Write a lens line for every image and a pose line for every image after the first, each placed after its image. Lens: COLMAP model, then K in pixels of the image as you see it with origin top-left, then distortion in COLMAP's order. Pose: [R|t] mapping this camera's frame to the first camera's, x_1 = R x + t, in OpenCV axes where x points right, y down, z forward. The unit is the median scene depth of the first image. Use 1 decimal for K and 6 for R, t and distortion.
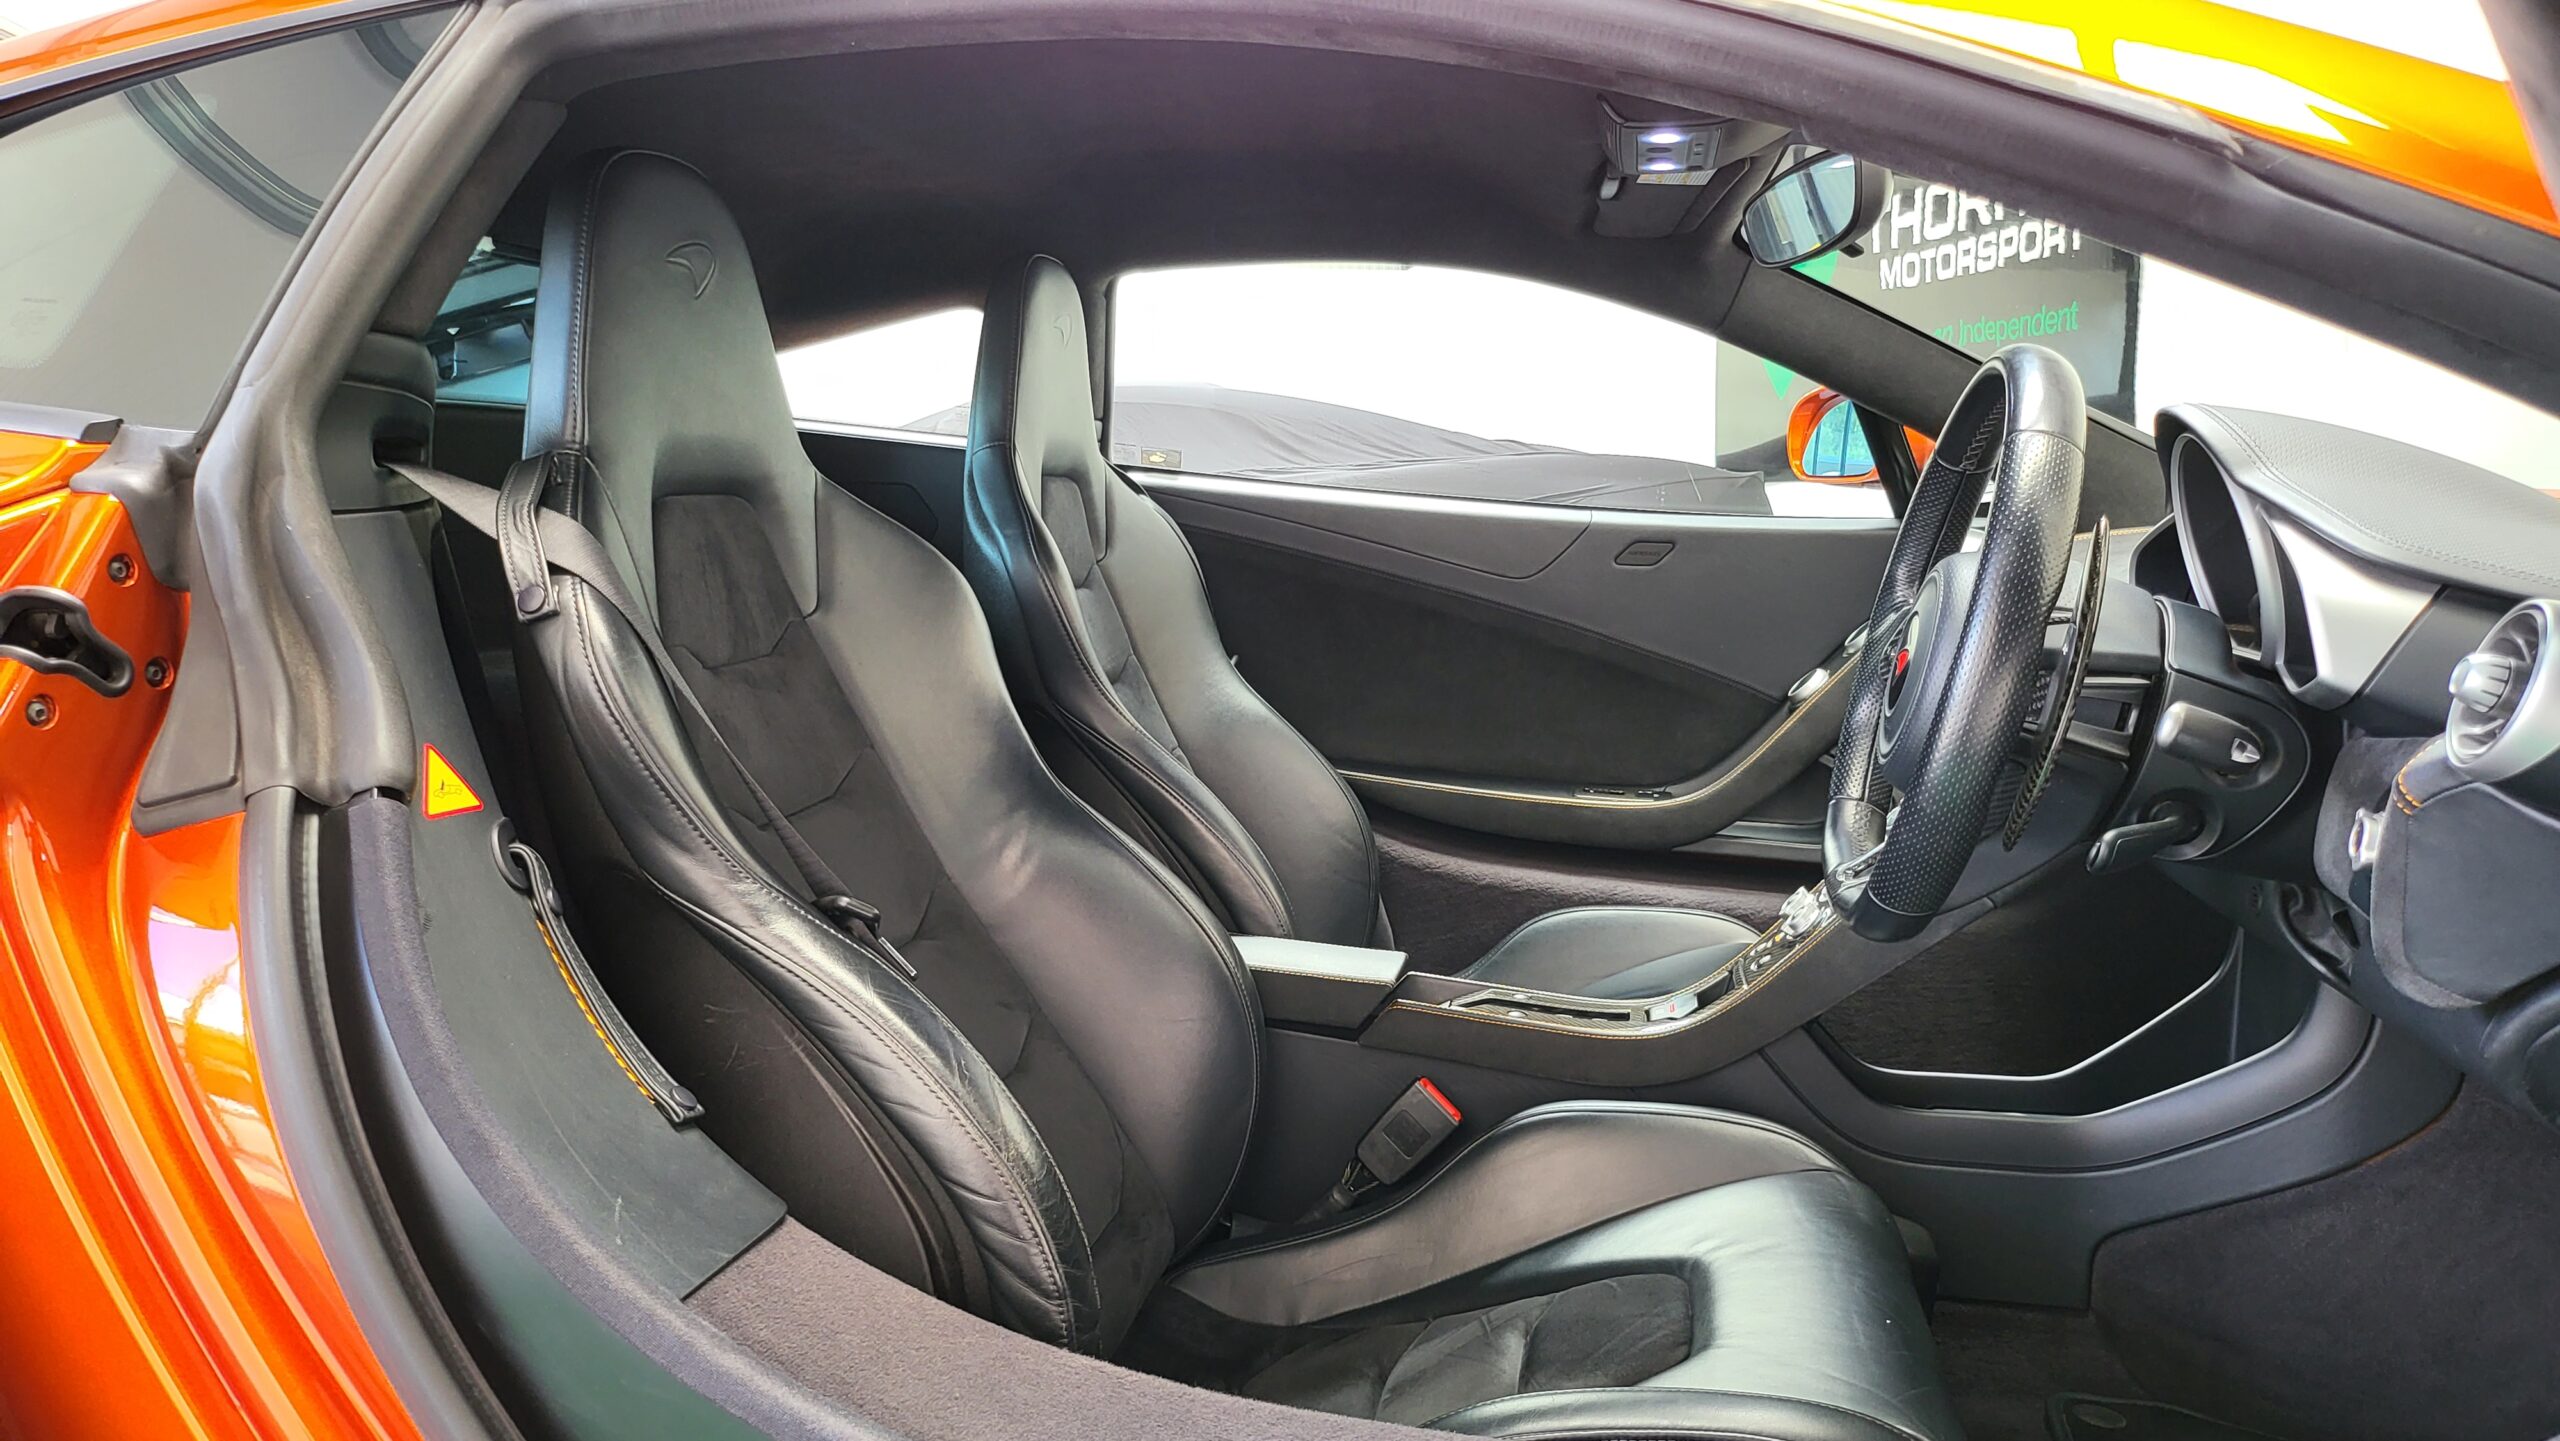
lens RADIAL K [[1814.8, 0, 1280.9], [0, 1814.8, 739.6], [0, 0, 1]] dist [0.047128, -0.000954]
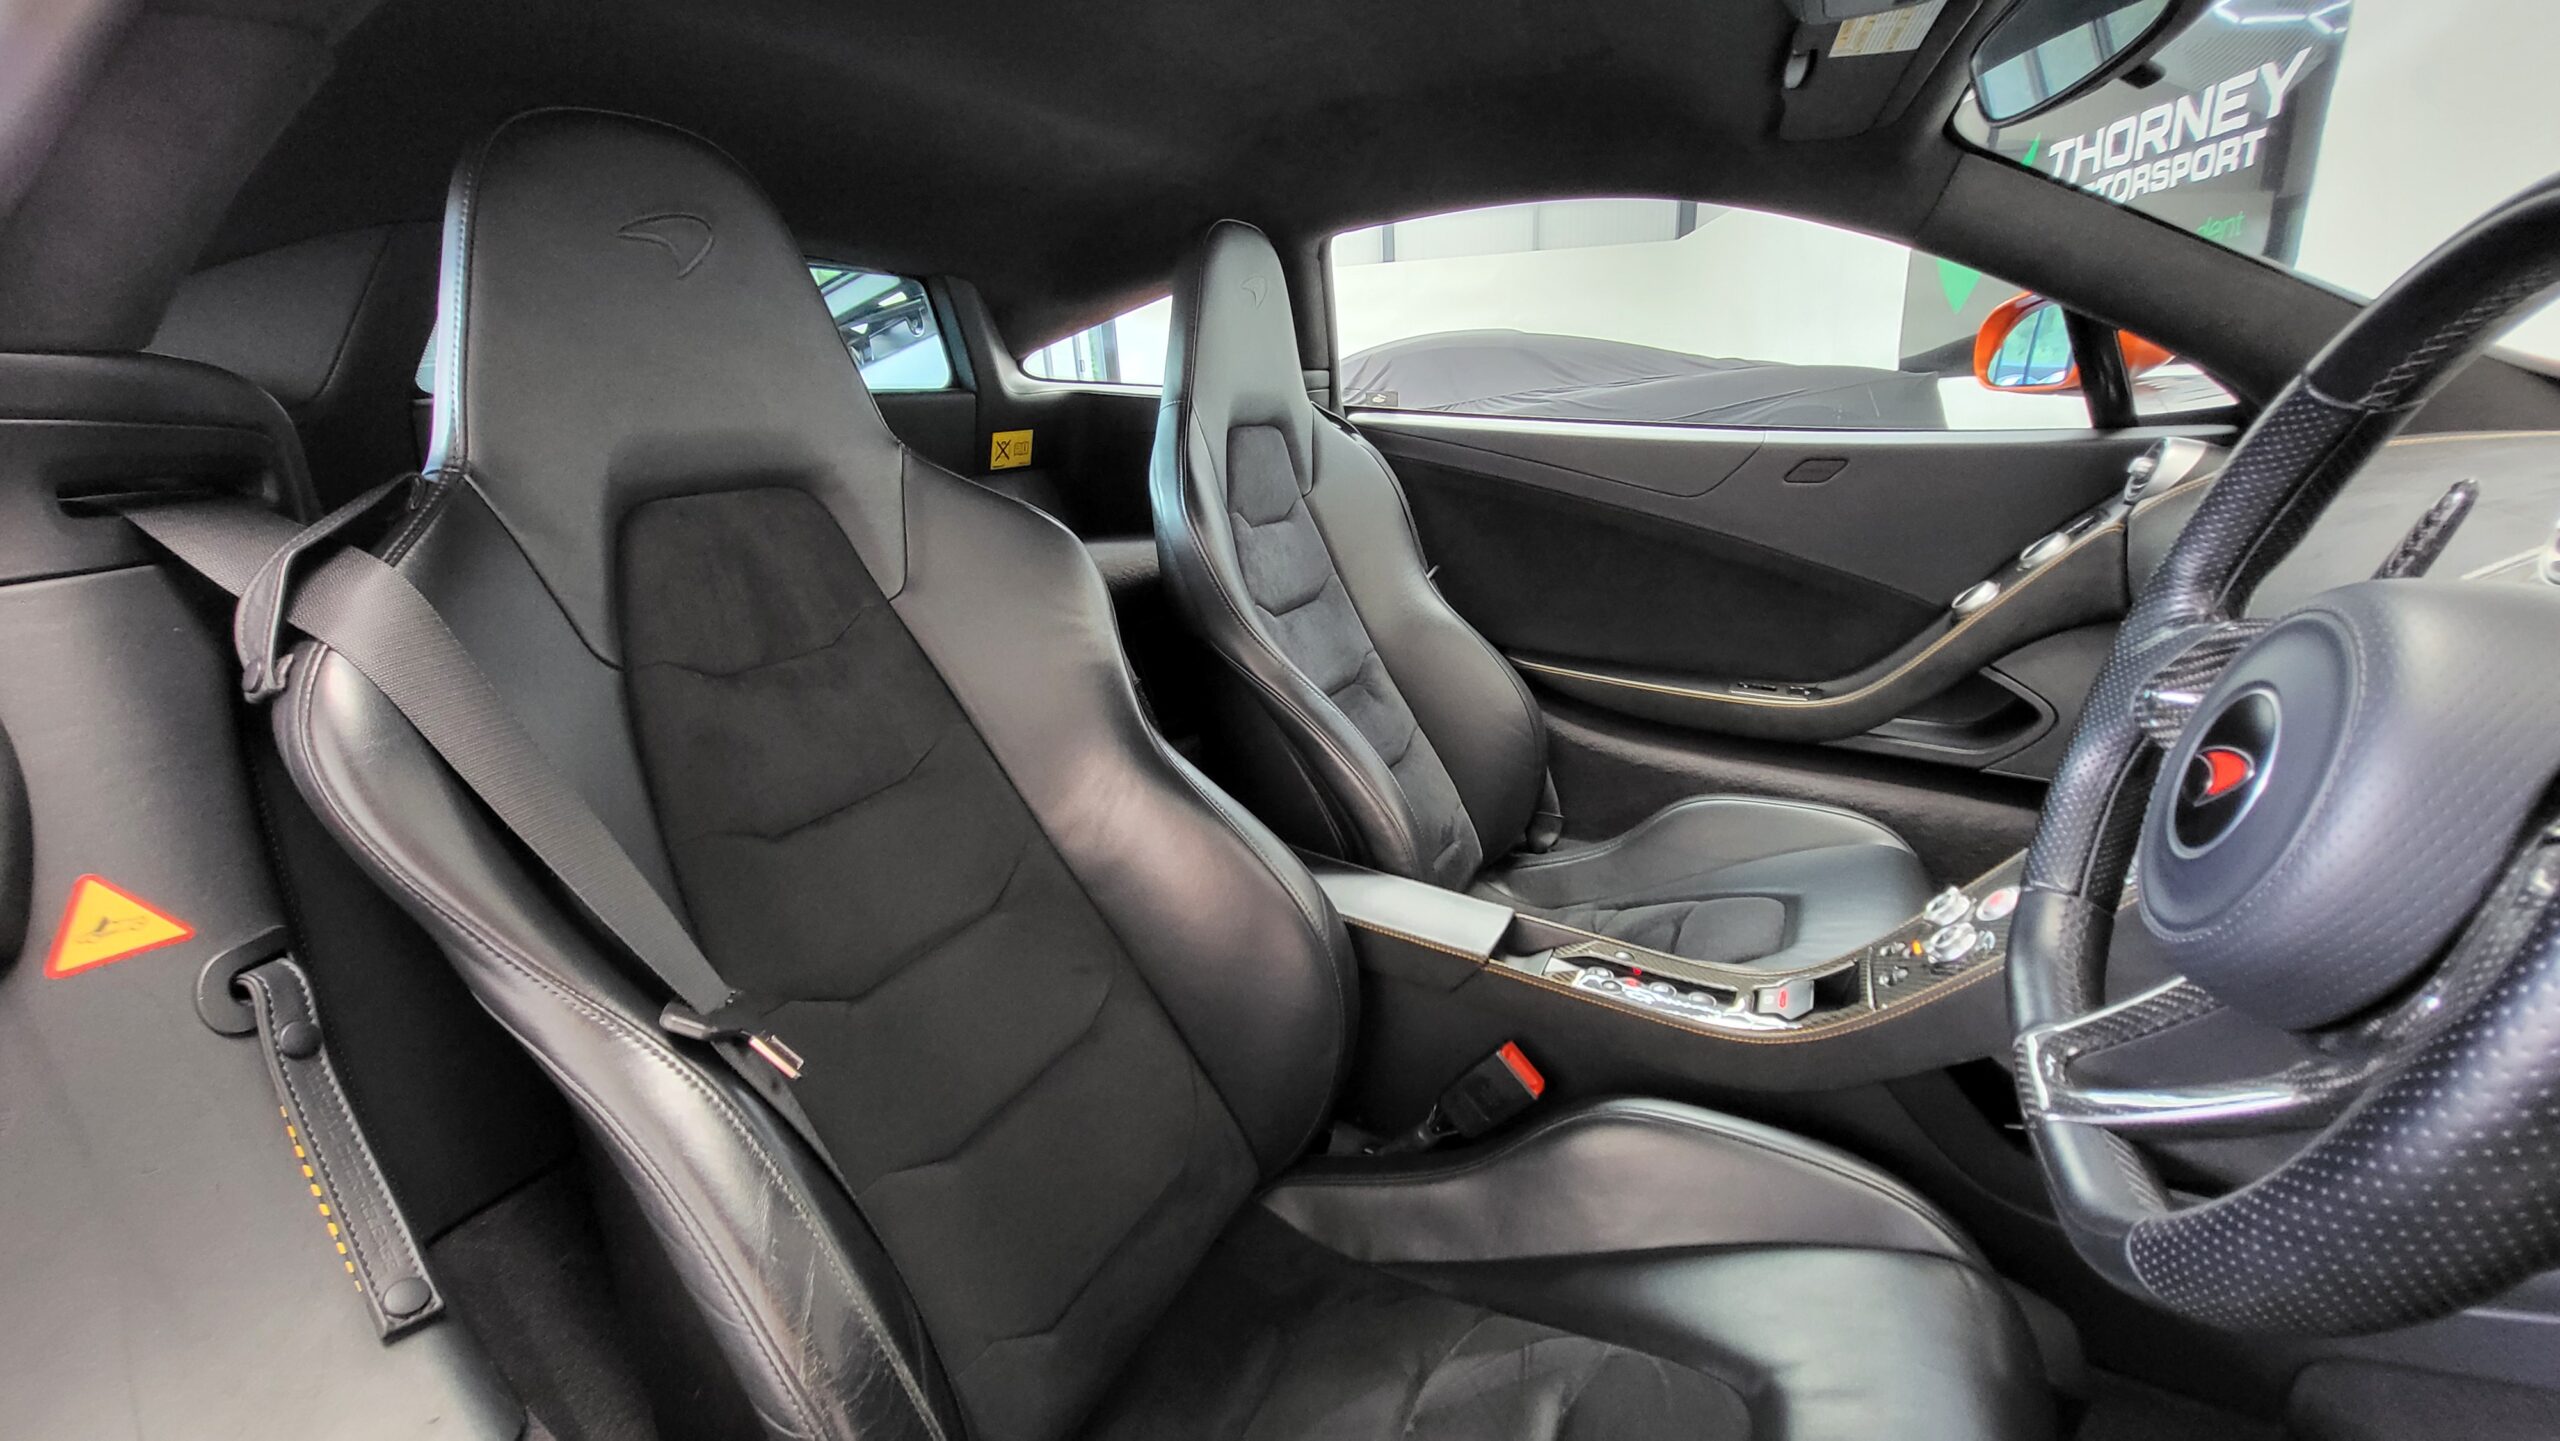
lens RADIAL K [[1010.8, 0, 1287.4], [0, 1010.8, 745.6], [0, 0, 1]] dist [0.002854, 0.000076]
pose [[0.958927, 0.046370, -0.279836, 0.089685], [0.007780, 0.981877, 0.189359, -0.069072], [0.283545, -0.183759, 0.941188, 0.376436]]
